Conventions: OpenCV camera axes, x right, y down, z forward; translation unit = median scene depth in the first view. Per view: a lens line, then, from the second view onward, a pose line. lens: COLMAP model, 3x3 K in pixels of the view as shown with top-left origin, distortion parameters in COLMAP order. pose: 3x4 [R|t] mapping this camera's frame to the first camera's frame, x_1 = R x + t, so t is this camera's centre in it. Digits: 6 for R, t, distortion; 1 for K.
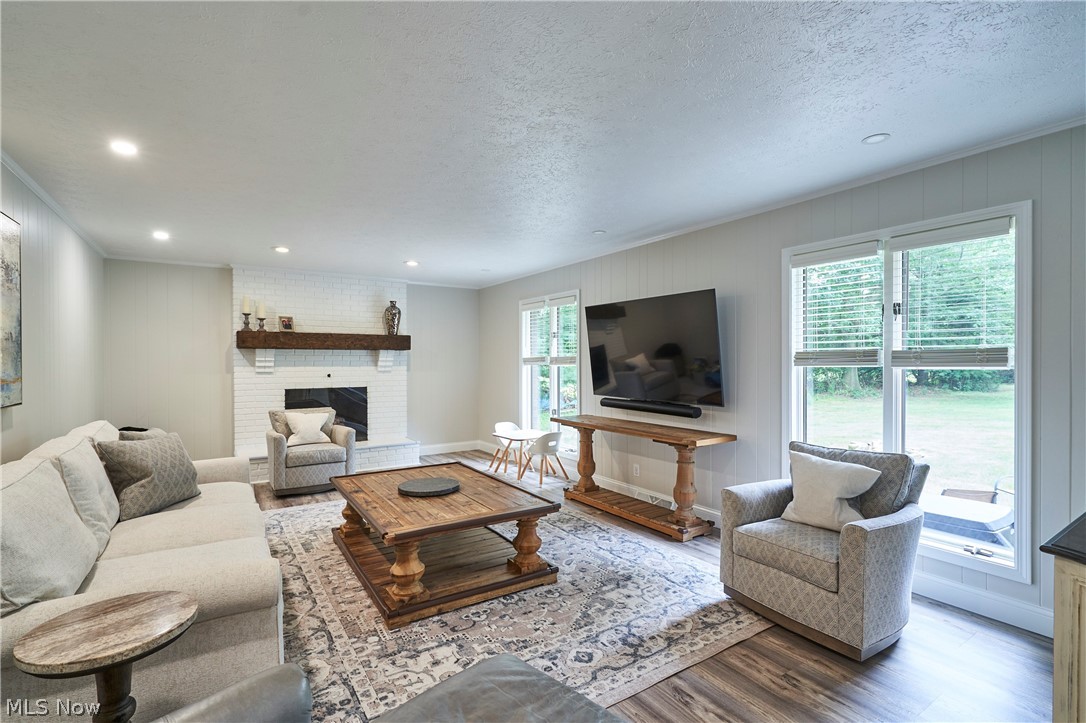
lens RADIAL K [[513.6, 0, 539.5], [0, 513.6, 357.8], [0, 0, 1]] dist [0.019965, 0.001485]
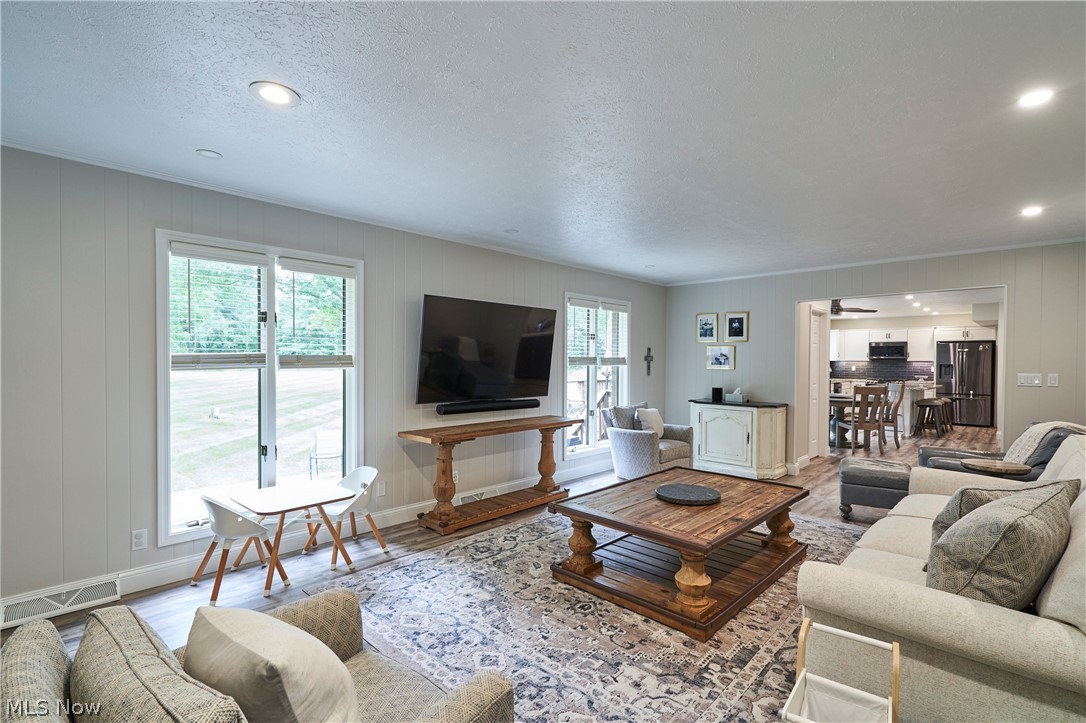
lens RADIAL K [[513.6, 0, 546.9], [0, 513.6, 369.1], [0, 0, 1]] dist [0.019965, 0.001485]
pose [[-0.258563, -0.012258, 0.965917, -0.947344], [-0.005136, 0.999923, 0.011315, 0.008725], [-0.965981, -0.002036, -0.258606, 1.333168]]
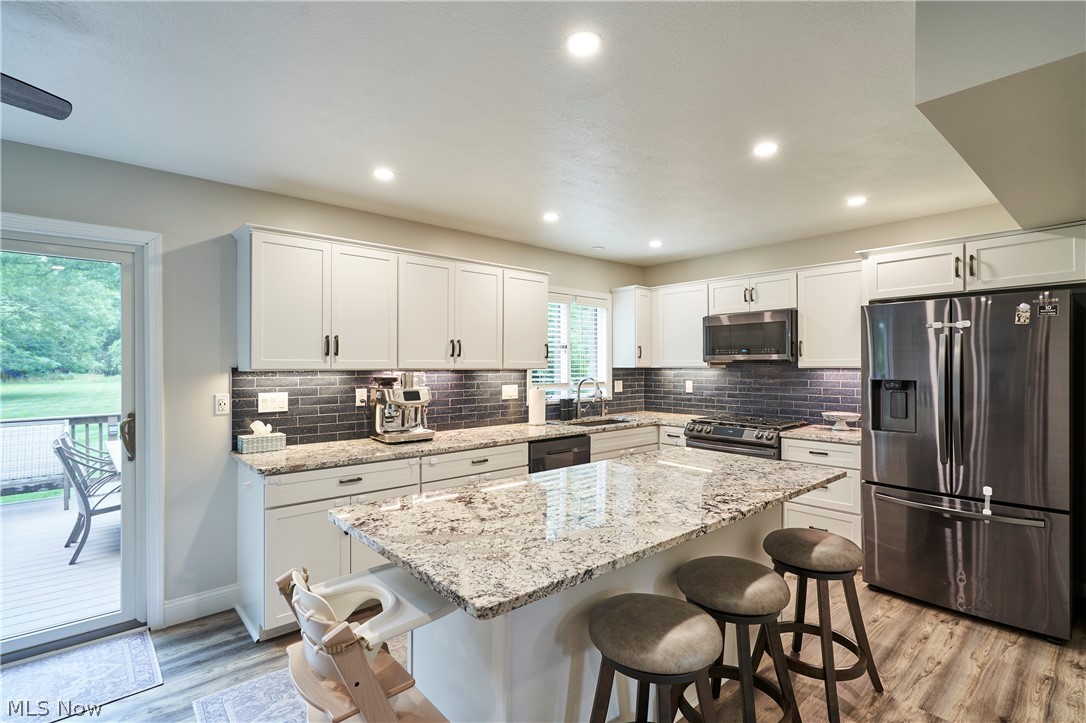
lens RADIAL K [[513.6, 0, 541.7], [0, 513.6, 362.8], [0, 0, 1]] dist [0.019965, 0.001485]
pose [[-0.140383, 0.008558, 0.990060, -0.802509], [0.007795, 0.999941, -0.007538, 0.005954], [-0.990067, 0.006659, -0.140442, 1.117140]]
